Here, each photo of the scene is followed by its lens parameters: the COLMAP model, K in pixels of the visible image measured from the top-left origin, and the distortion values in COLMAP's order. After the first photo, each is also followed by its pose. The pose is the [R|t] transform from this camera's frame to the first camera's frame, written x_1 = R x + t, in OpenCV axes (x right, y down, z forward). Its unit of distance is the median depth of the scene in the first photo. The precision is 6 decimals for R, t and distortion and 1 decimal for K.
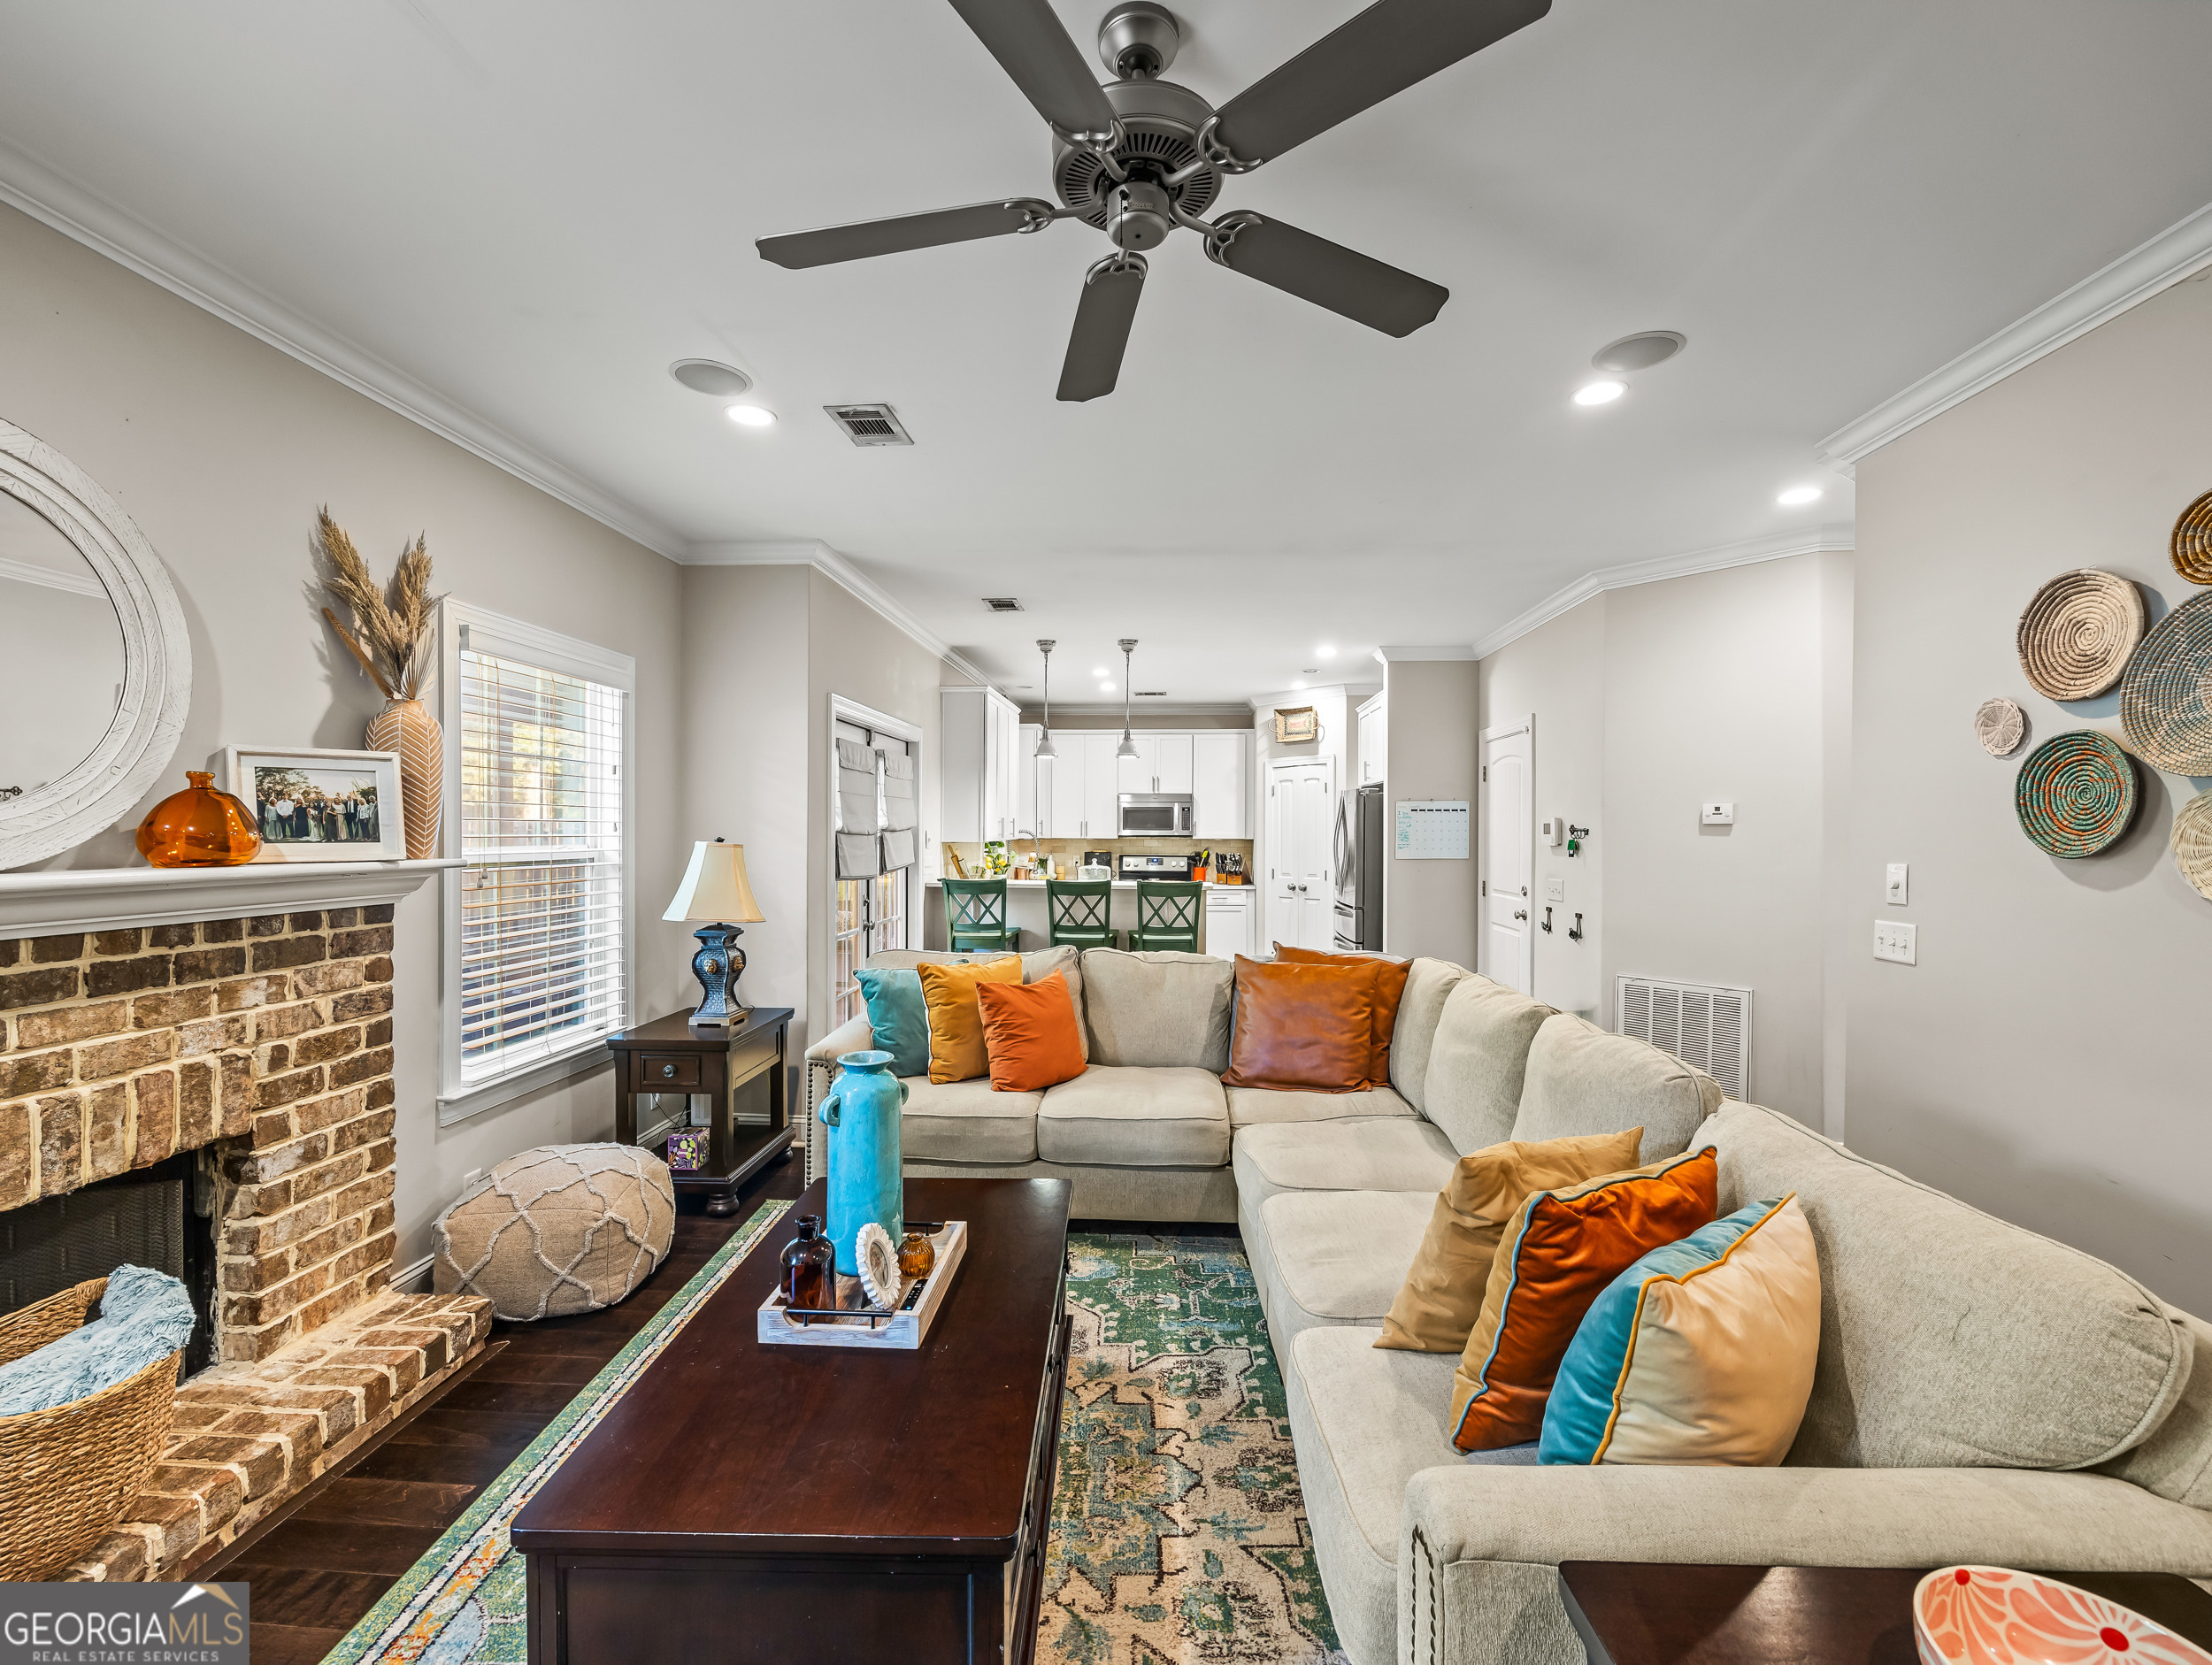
lens RADIAL K [[949.2, 0, 1104.8], [0, 949.2, 838.3], [0, 0, 1]] dist [-0.002570, 0.001152]
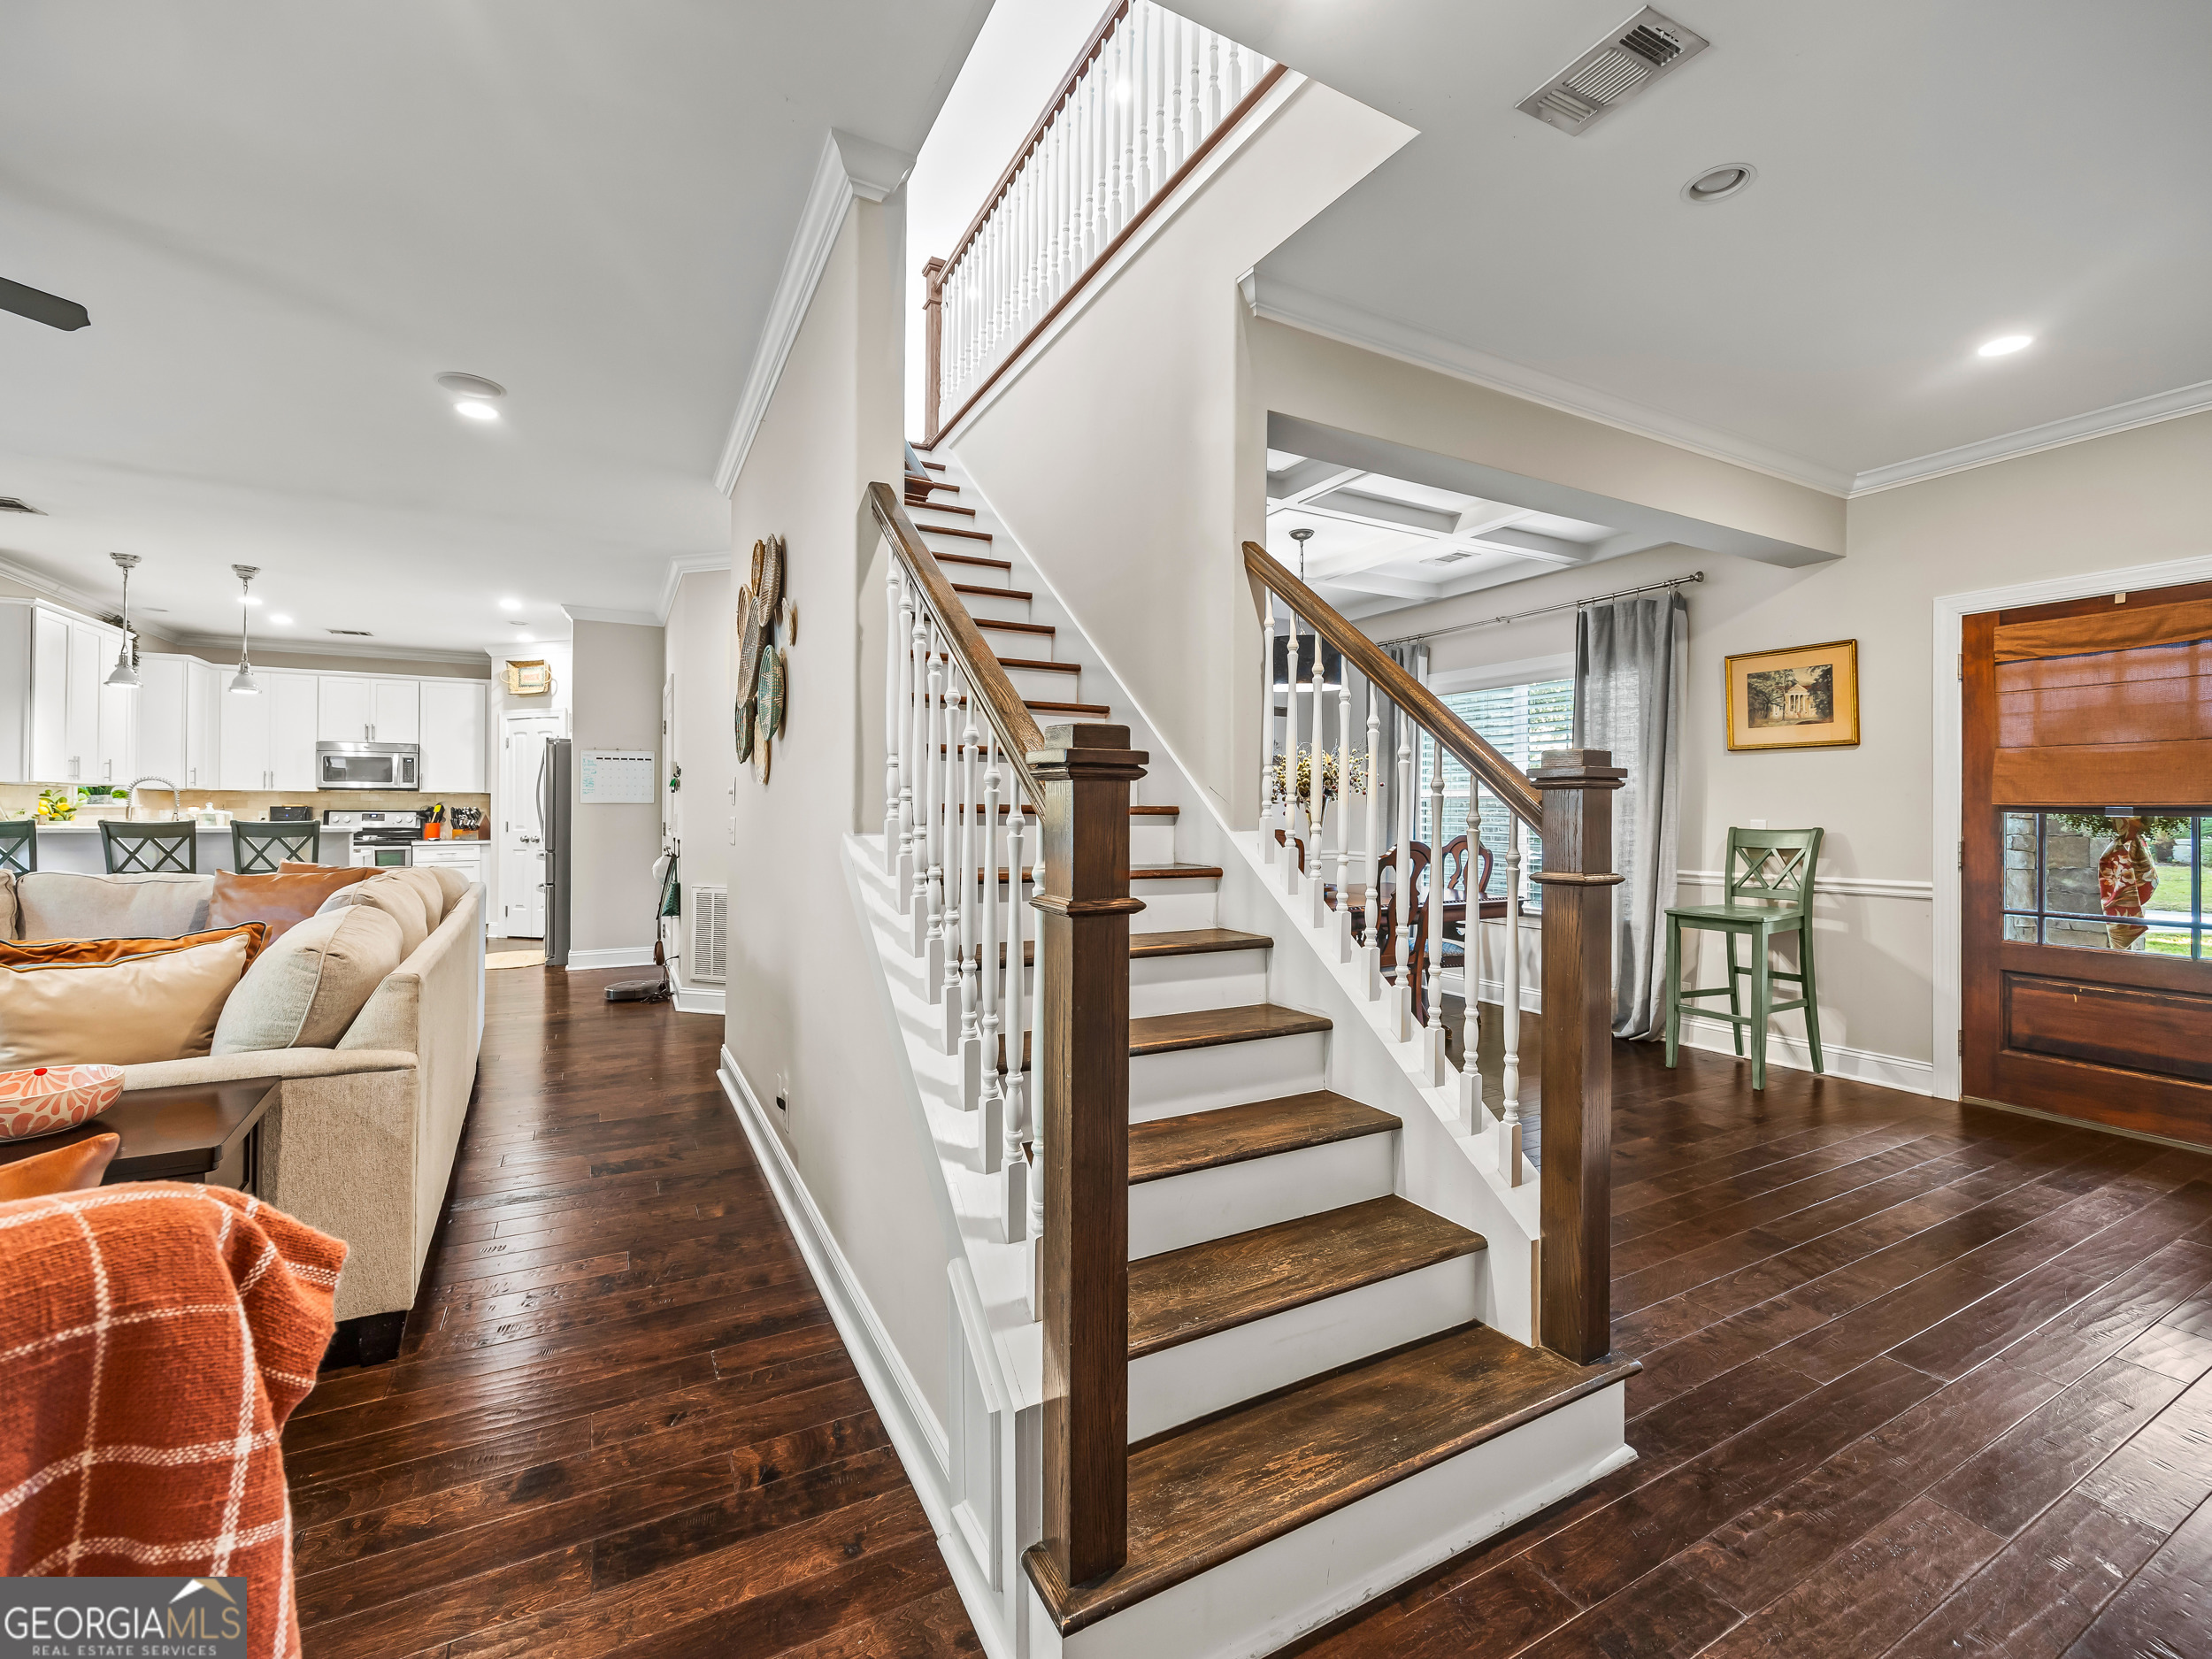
lens RADIAL K [[957.9, 0, 1103.2], [0, 957.9, 805.7], [0, 0, 1]] dist [0.003779, 0.000082]
pose [[0.846153, 0.001985, 0.532936, 0.592242], [0.004187, 0.999937, -0.010371, 0.099538], [-0.532923, 0.011007, 0.846092, -0.620561]]
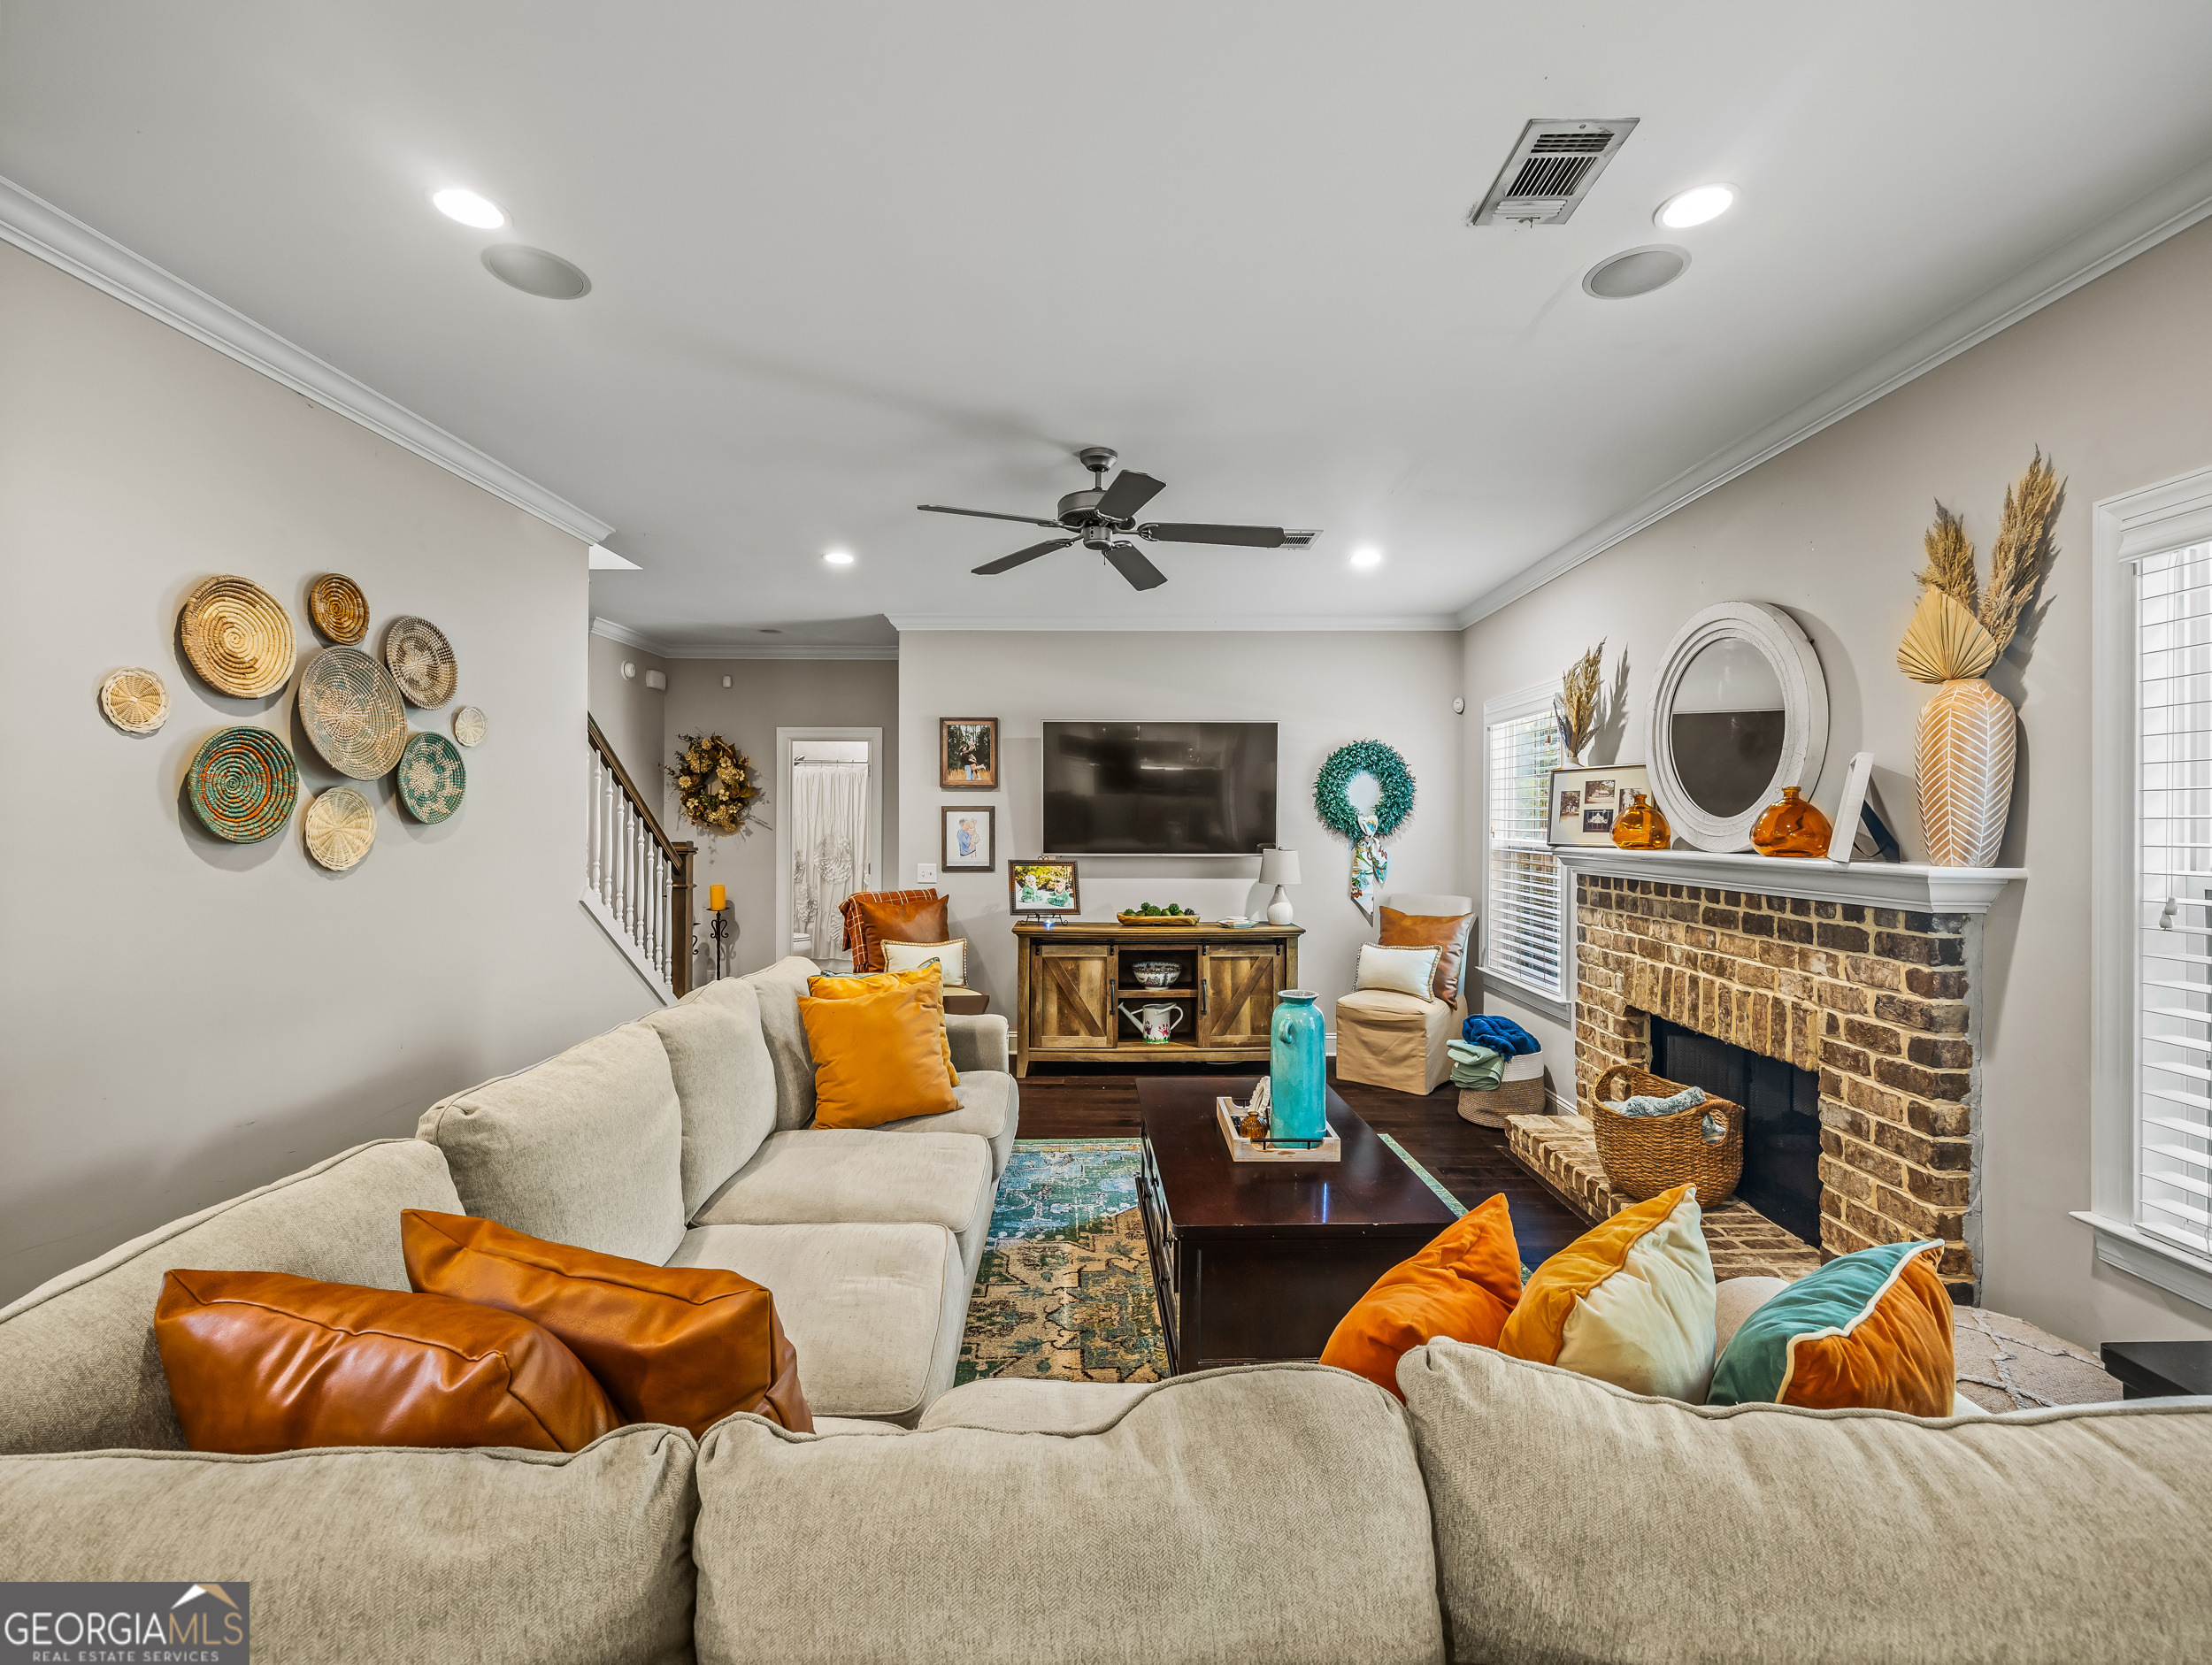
lens RADIAL K [[949.2, 0, 1112.9], [0, 949.2, 820.8], [0, 0, 1]] dist [-0.002570, 0.001152]
pose [[-0.997416, -0.009050, -0.071275, 0.089862], [-0.009707, 0.999913, 0.008876, -0.019885], [0.071189, 0.009545, -0.997417, 1.894407]]
